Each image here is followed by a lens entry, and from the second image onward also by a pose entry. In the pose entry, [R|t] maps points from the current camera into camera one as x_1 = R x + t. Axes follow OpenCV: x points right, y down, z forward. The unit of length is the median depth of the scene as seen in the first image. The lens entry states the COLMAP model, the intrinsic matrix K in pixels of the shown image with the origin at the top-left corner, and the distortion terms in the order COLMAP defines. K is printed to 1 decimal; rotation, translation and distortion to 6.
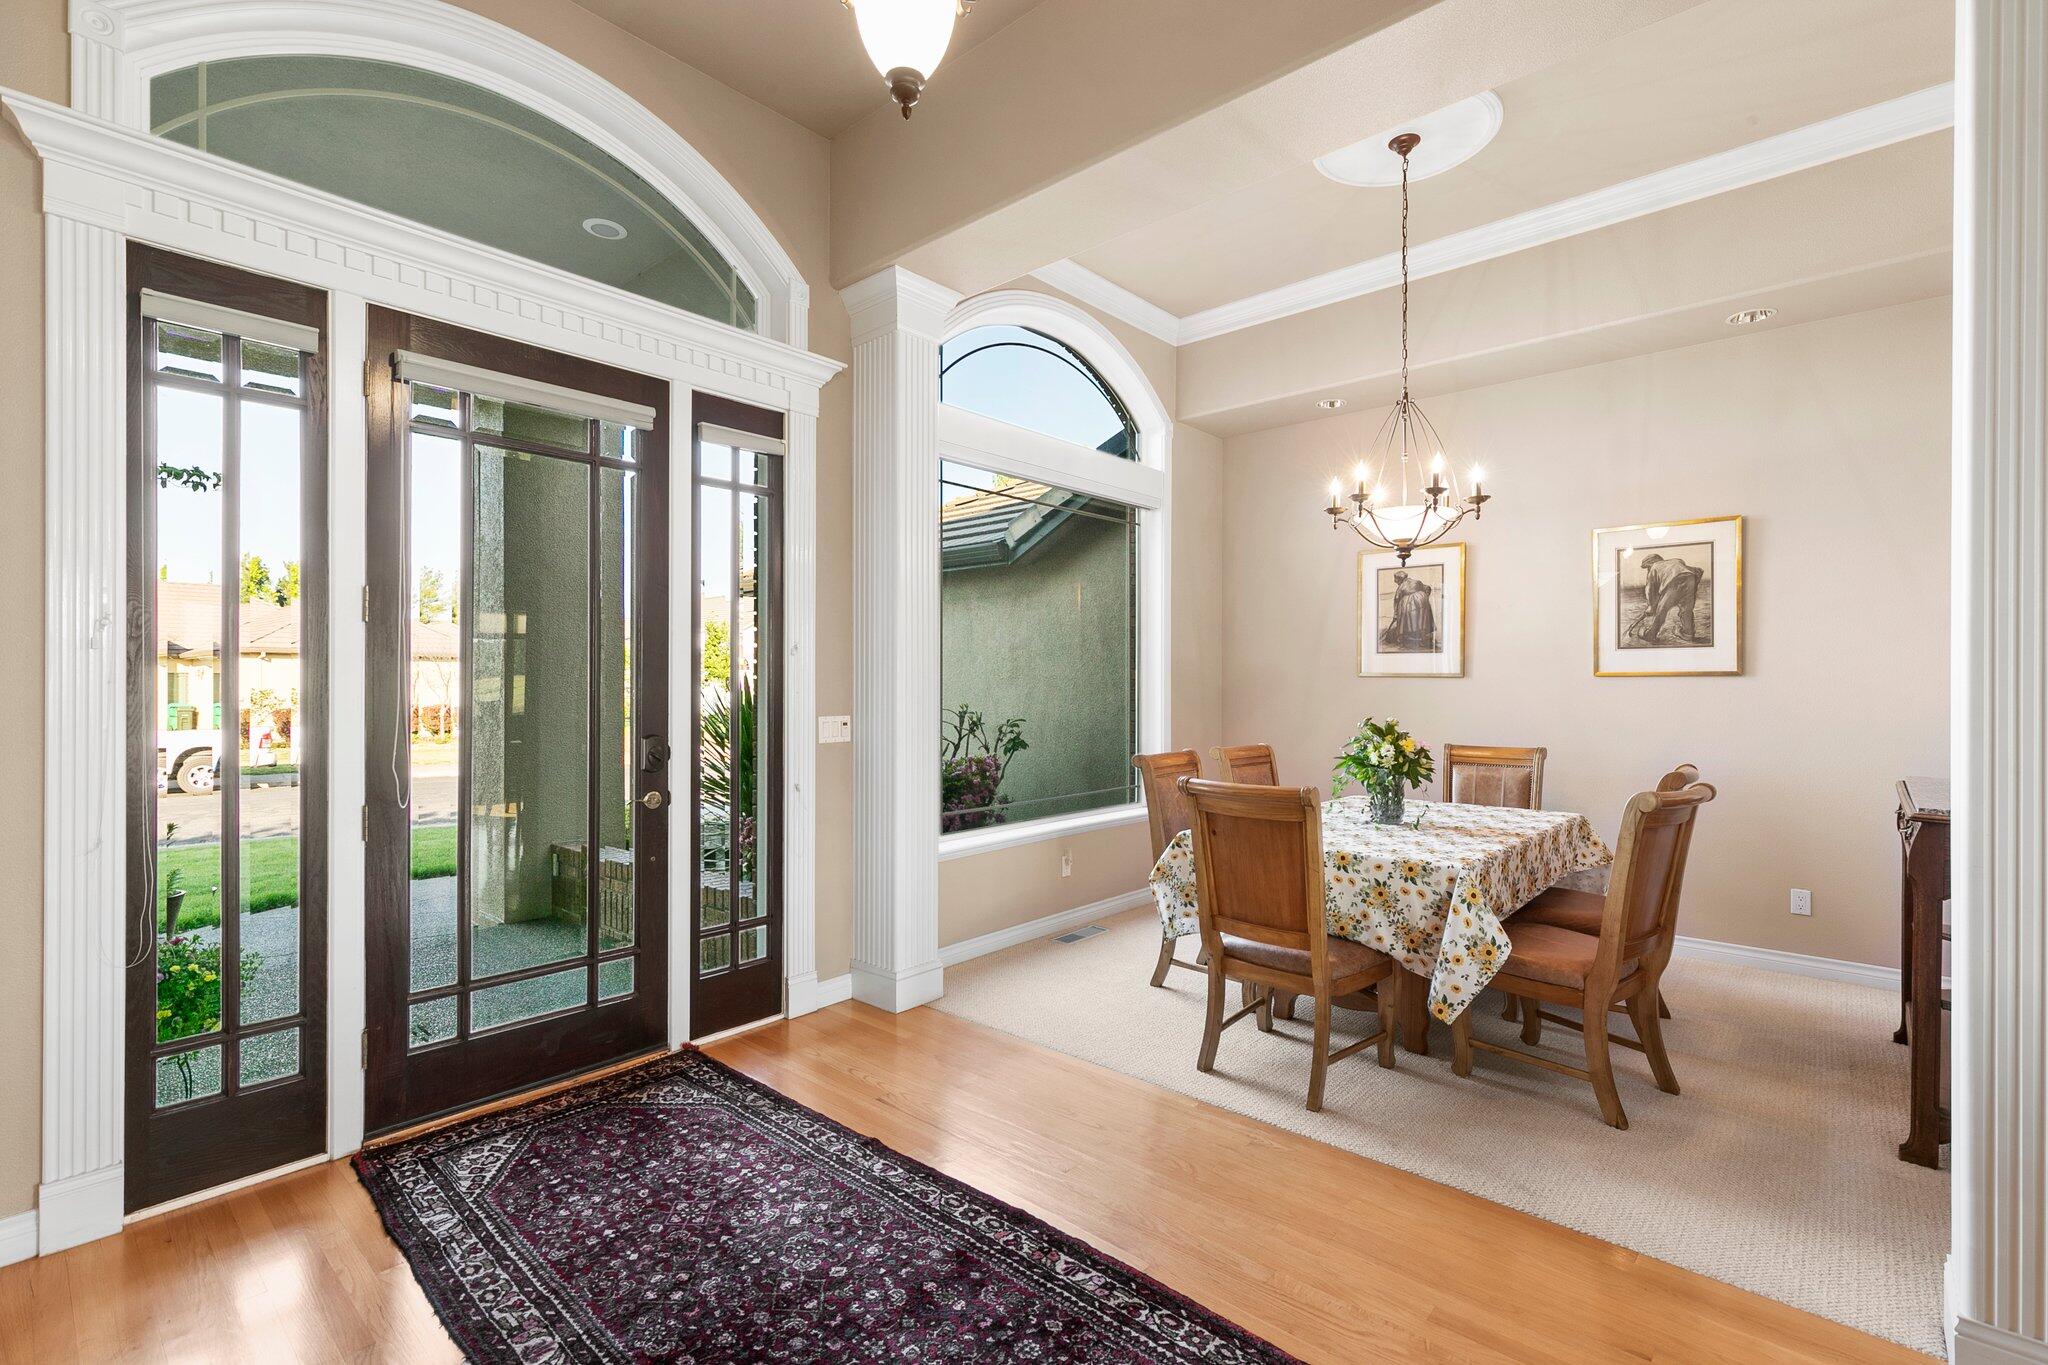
lens RADIAL K [[919.2, 0, 1036.1], [0, 919.2, 687.1], [0, 0, 1]] dist [0.006593, 0.000146]
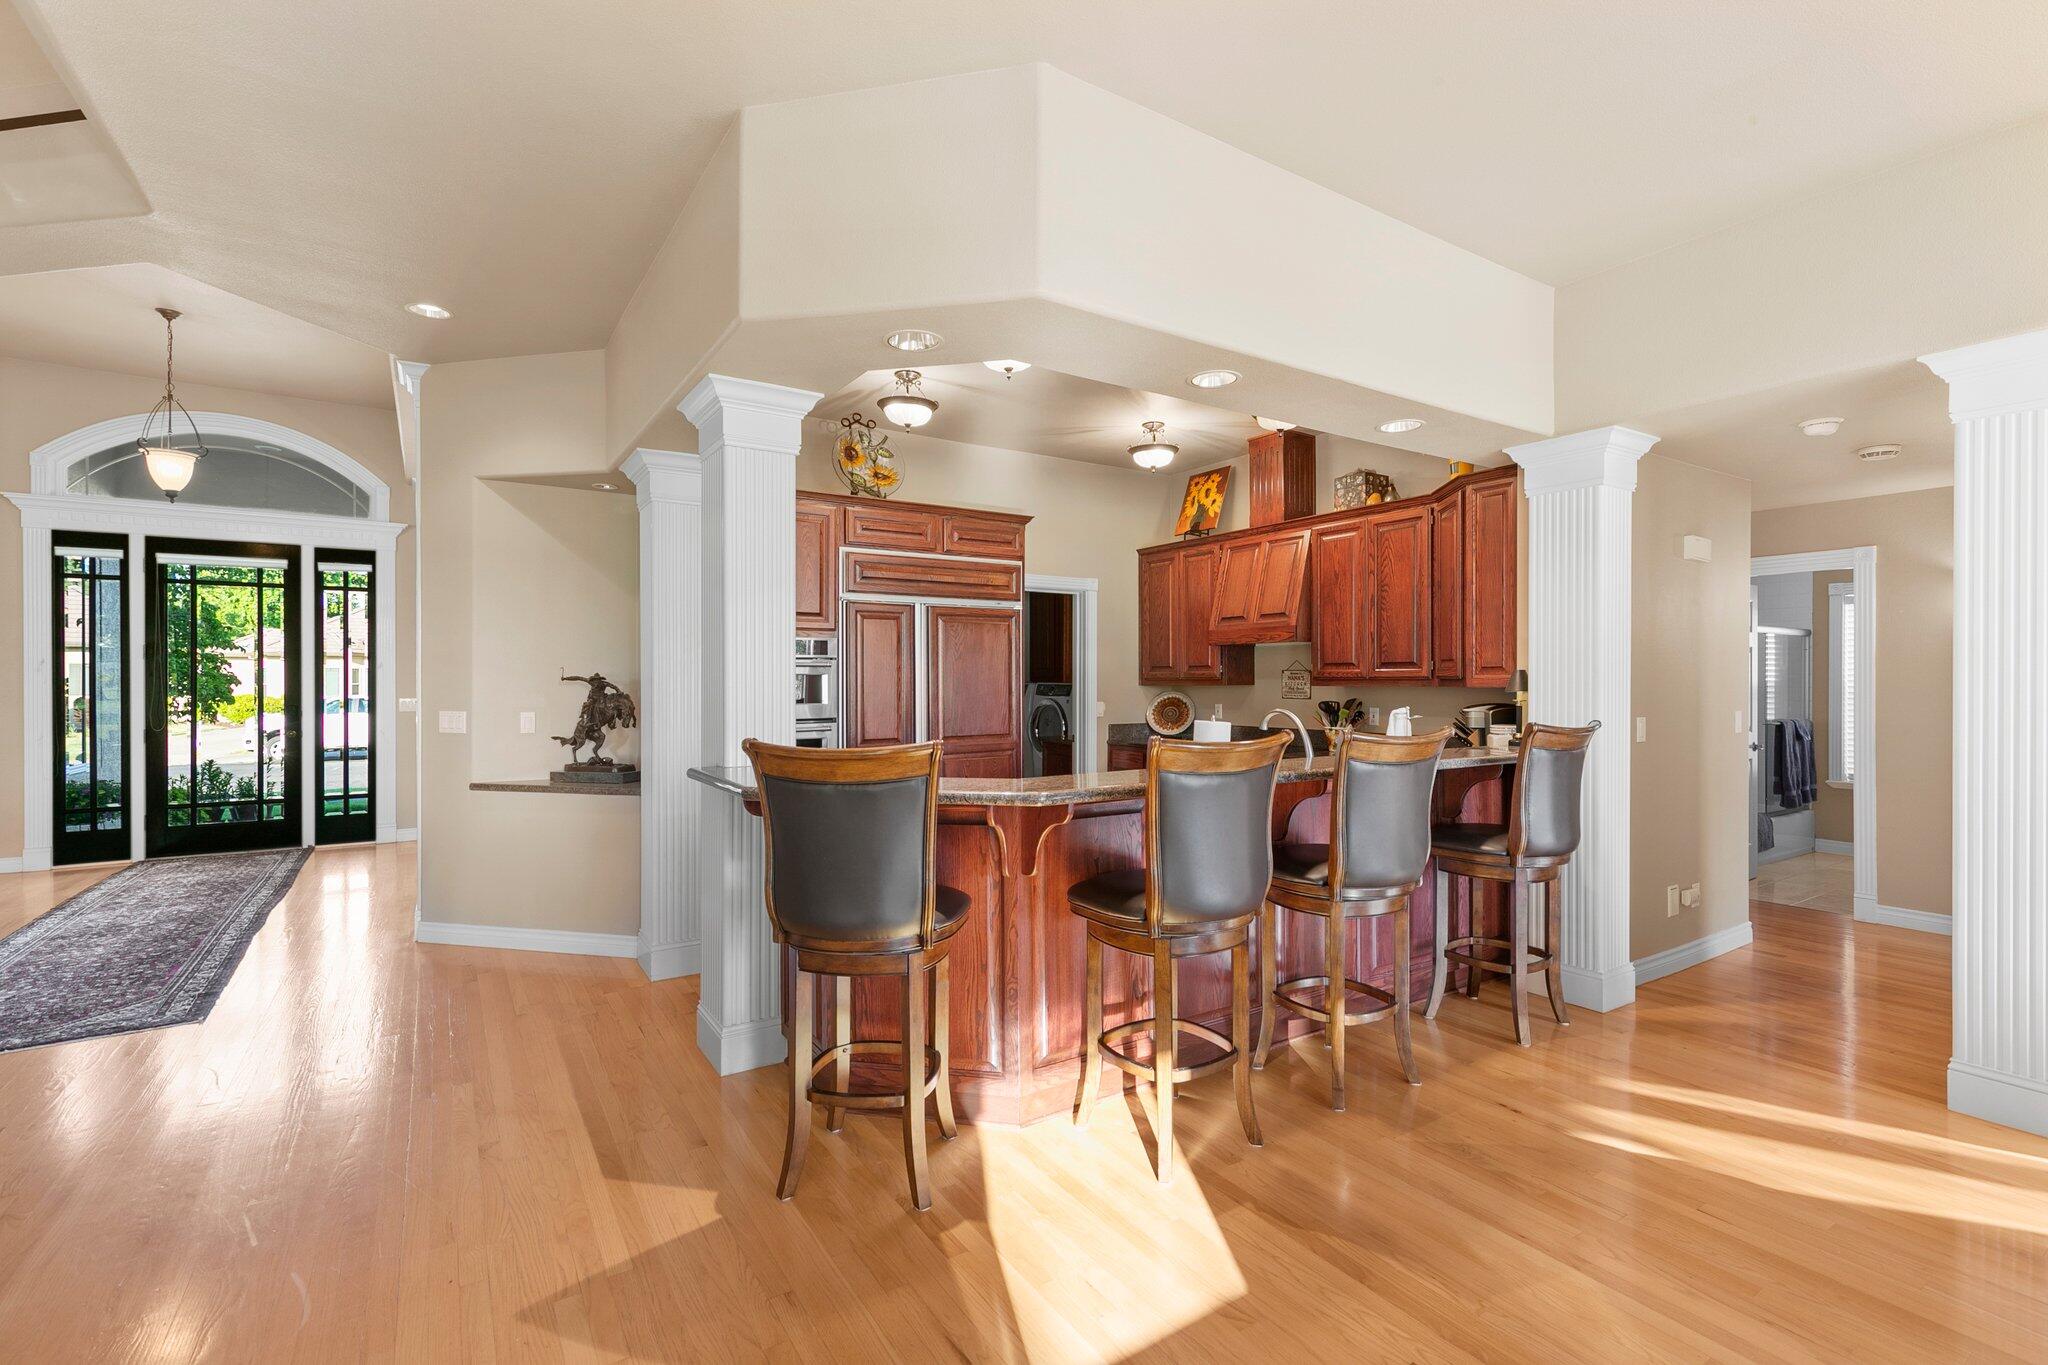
lens RADIAL K [[919.2, 0, 1036.2], [0, 919.2, 681.1], [0, 0, 1]] dist [0.006593, 0.000146]
pose [[0.964277, 0.001850, -0.264888, 1.669865], [-0.001075, 0.999995, 0.003069, -0.013110], [0.264893, -0.002674, 0.964274, -0.594226]]
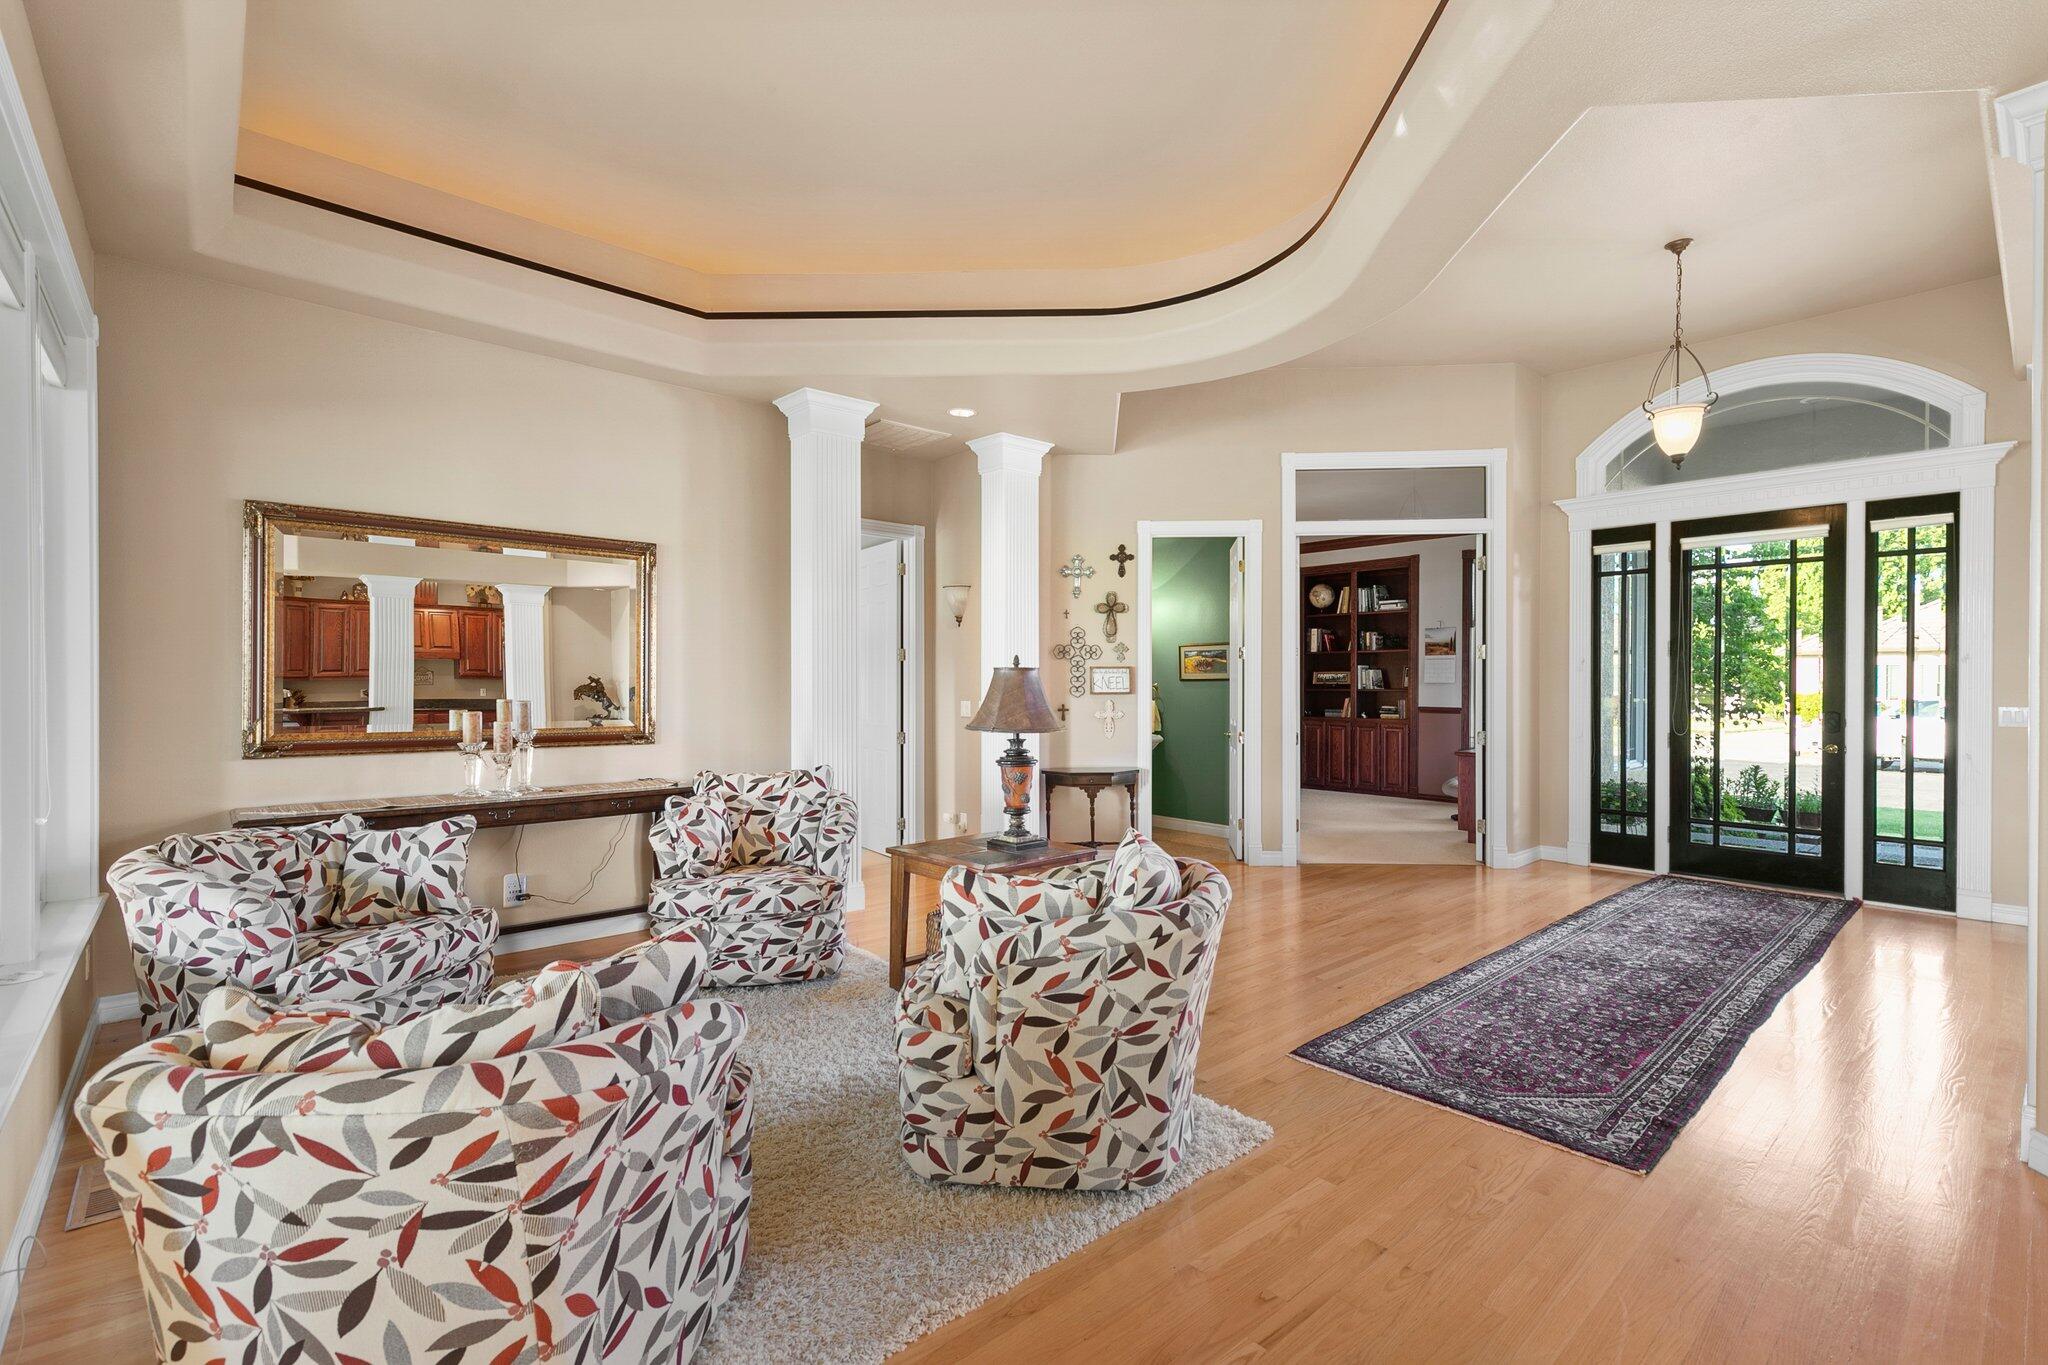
lens RADIAL K [[919.2, 0, 1039.0], [0, 919.2, 685.9], [0, 0, 1]] dist [0.006593, 0.000146]
pose [[-0.108464, 0.009350, -0.994056, 1.278683], [0.001185, 0.999956, 0.009276, -0.012083], [0.994100, -0.000172, -0.108470, -0.256184]]
